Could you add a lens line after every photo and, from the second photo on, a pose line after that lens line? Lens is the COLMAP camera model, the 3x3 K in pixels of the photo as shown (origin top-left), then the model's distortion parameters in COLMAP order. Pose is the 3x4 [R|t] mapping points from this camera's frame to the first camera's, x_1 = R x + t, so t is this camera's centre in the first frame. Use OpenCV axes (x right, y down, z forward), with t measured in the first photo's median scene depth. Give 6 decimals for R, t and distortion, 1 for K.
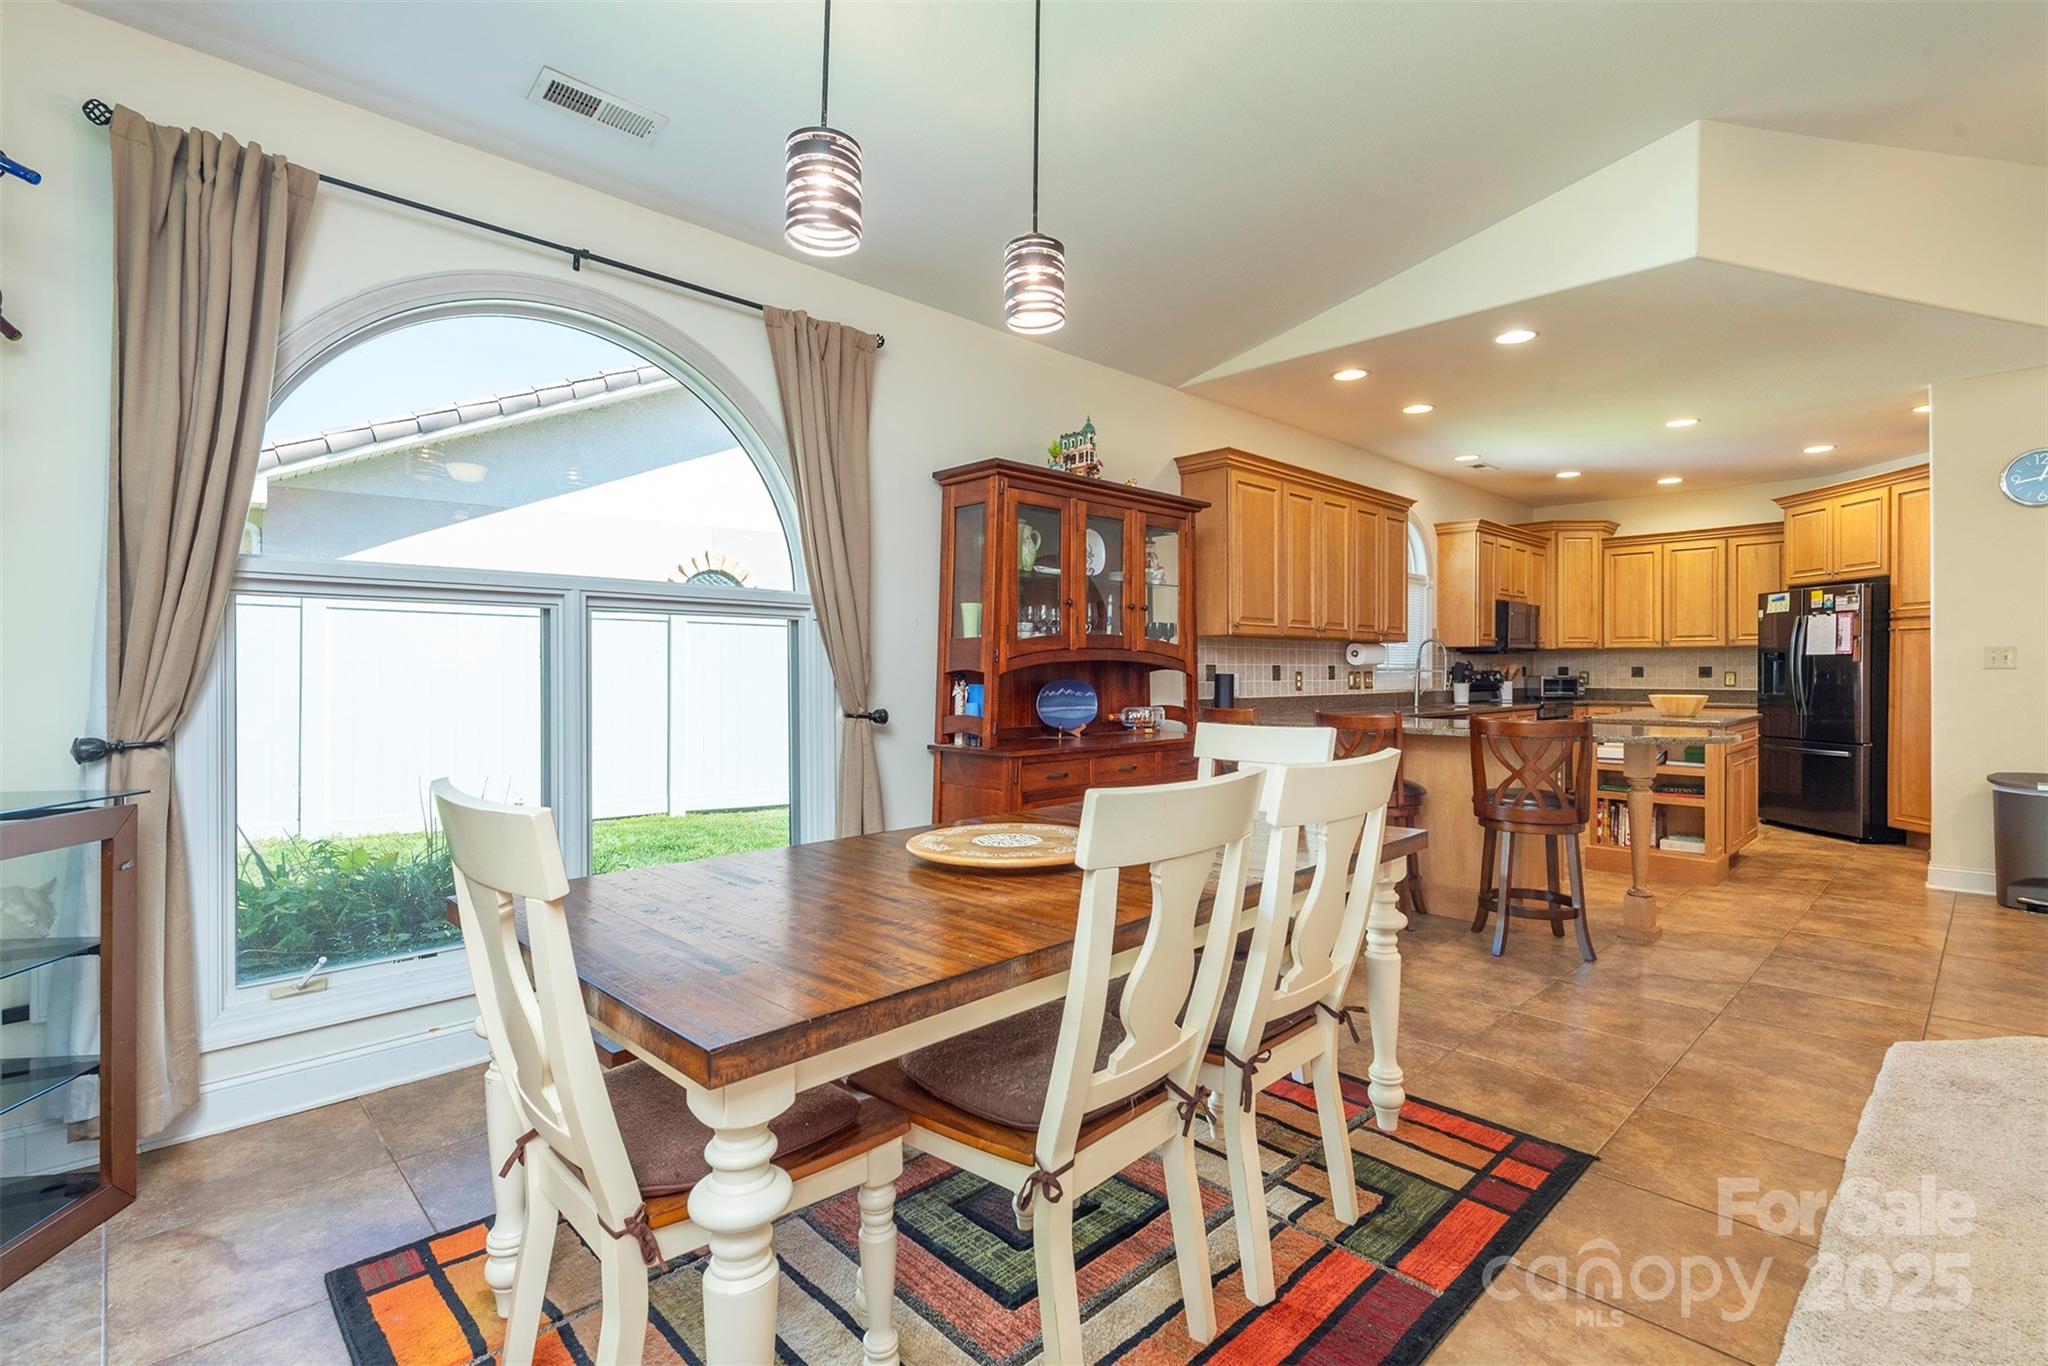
lens RADIAL K [[951.9, 0, 1025.9], [0, 951.9, 678.5], [0, 0, 1]] dist [-0.002084, -0.000169]
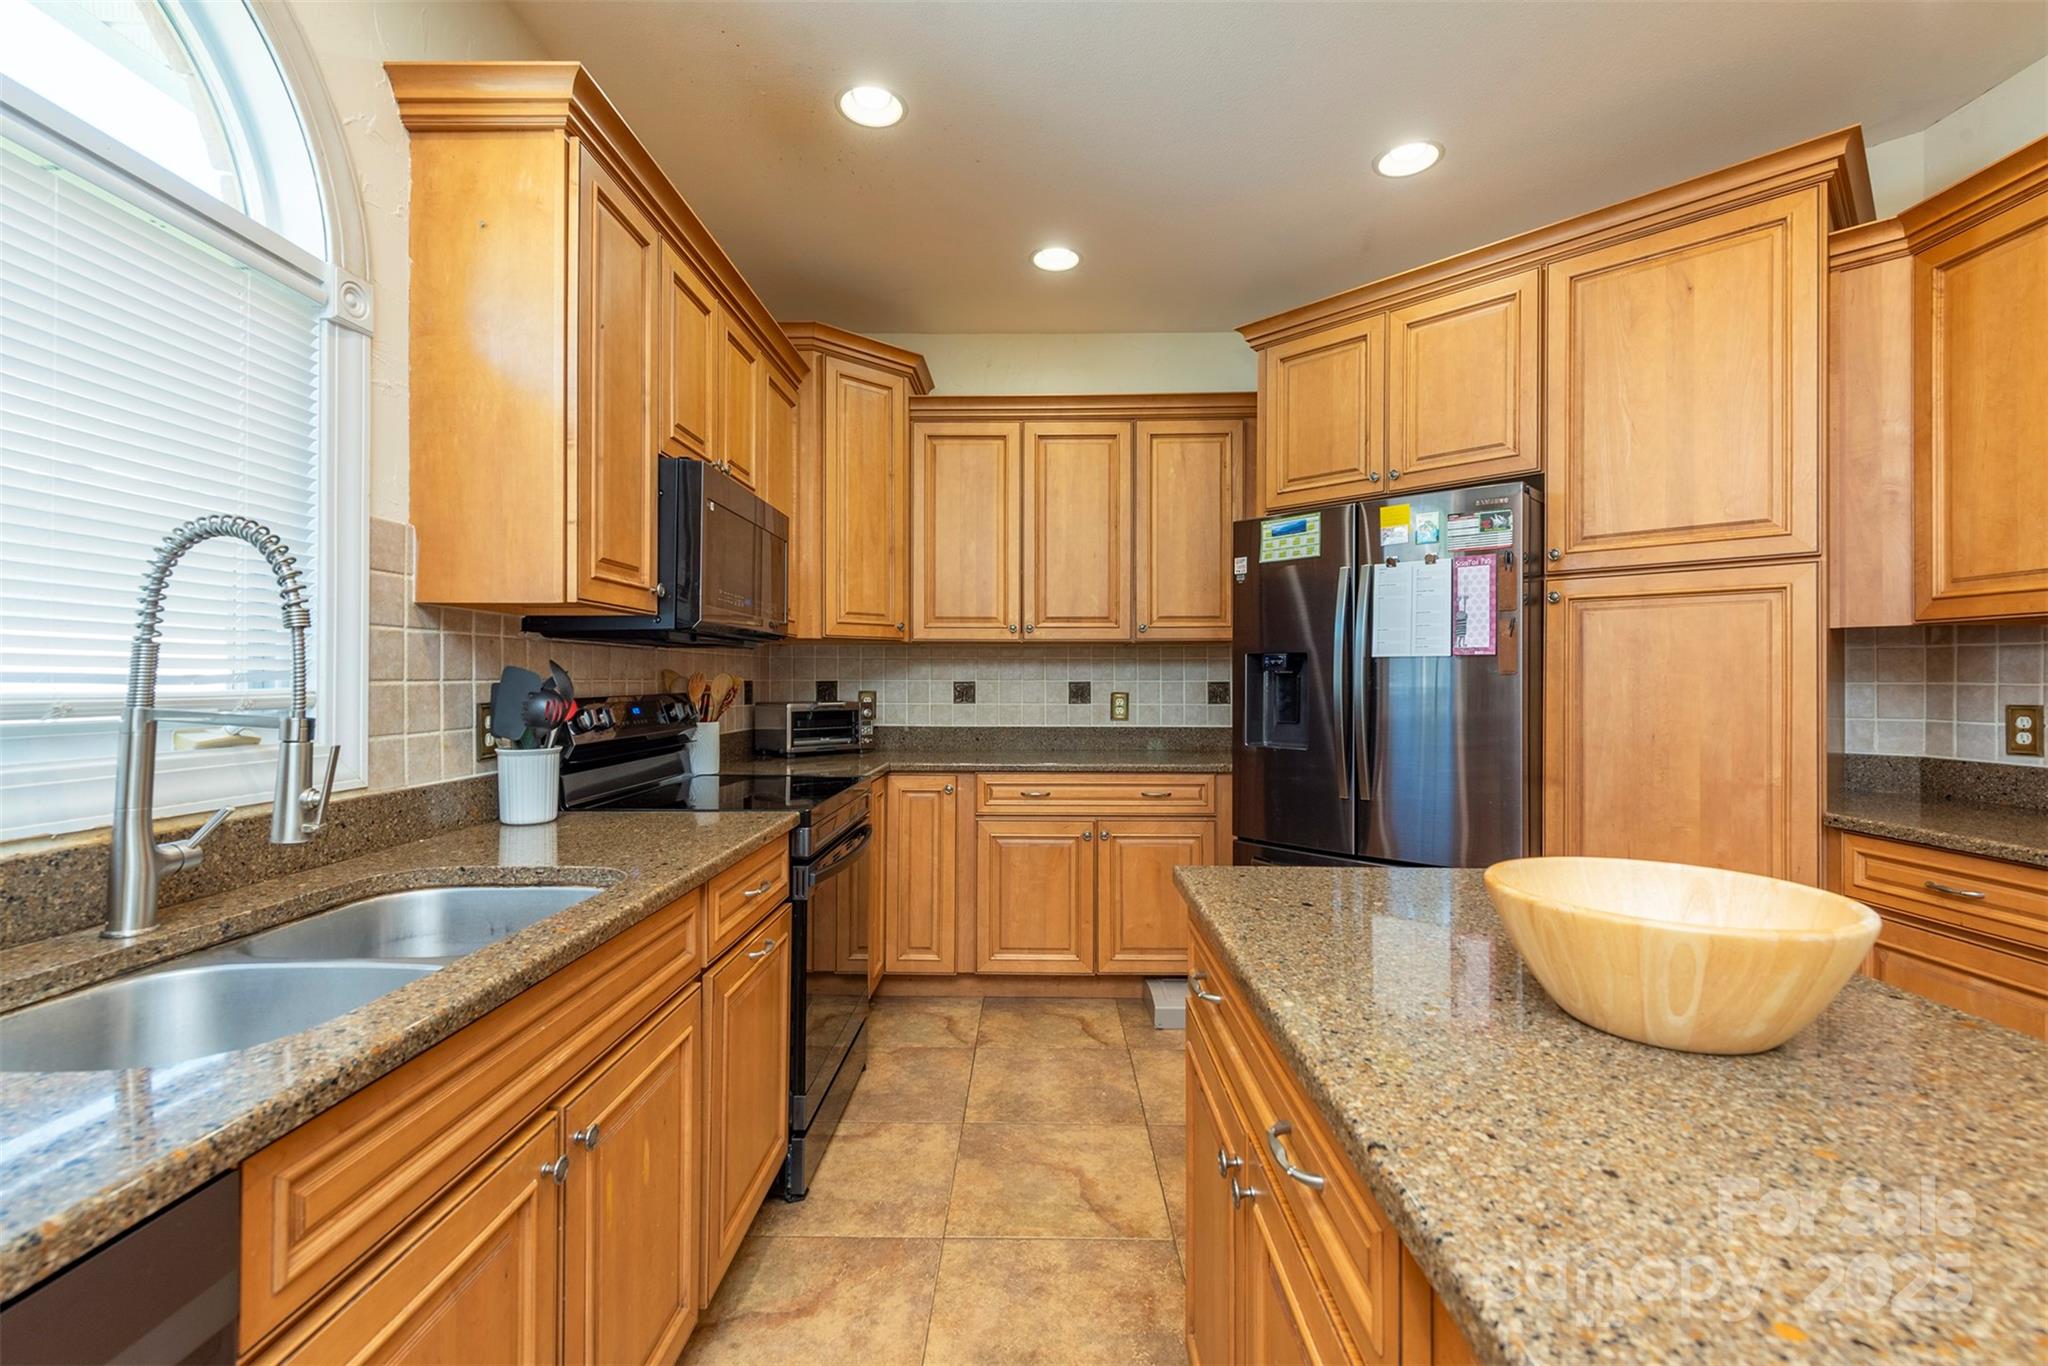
lens RADIAL K [[902.3, 0, 1030.3], [0, 902.3, 681.8], [0, 0, 1]] dist [-0.000834, 0.000107]
pose [[0.706984, -0.001075, 0.707228, 0.385731], [0.004930, 0.999982, -0.003408, -0.011959], [-0.707212, 0.005896, 0.706977, 0.737078]]
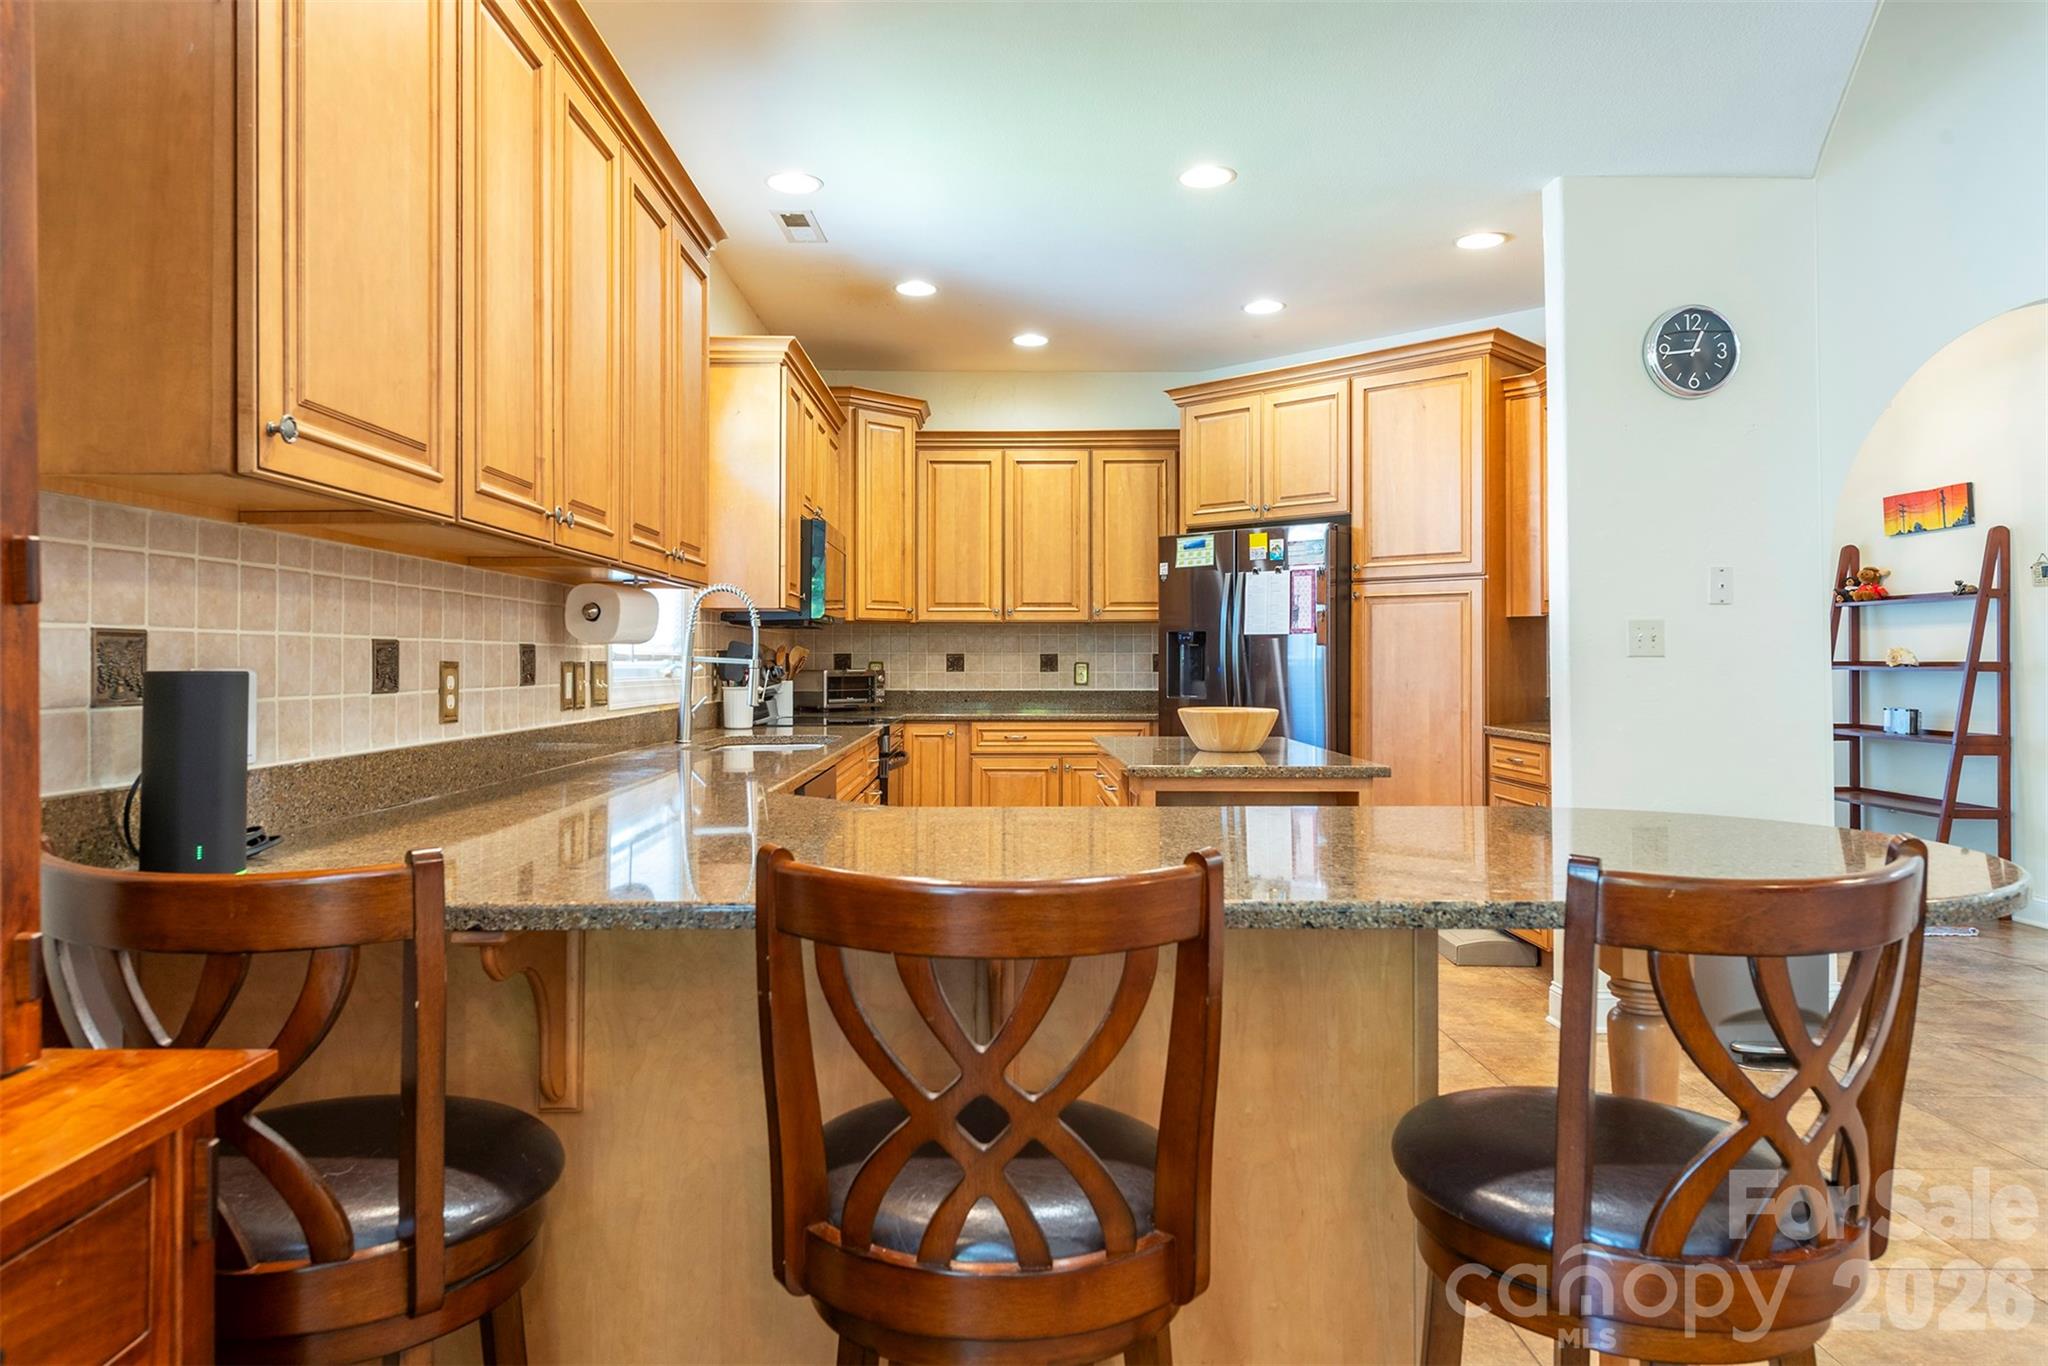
lens RADIAL K [[1299.5, 0, 1016.5], [0, 1299.5, 667.6], [0, 0, 1]] dist [0.005671, 0.000202]
pose [[0.689039, -0.003957, 0.724714, 0.086275], [0.007170, 0.999973, -0.001357, -0.002839], [-0.724689, 0.006131, 0.689049, 0.463299]]
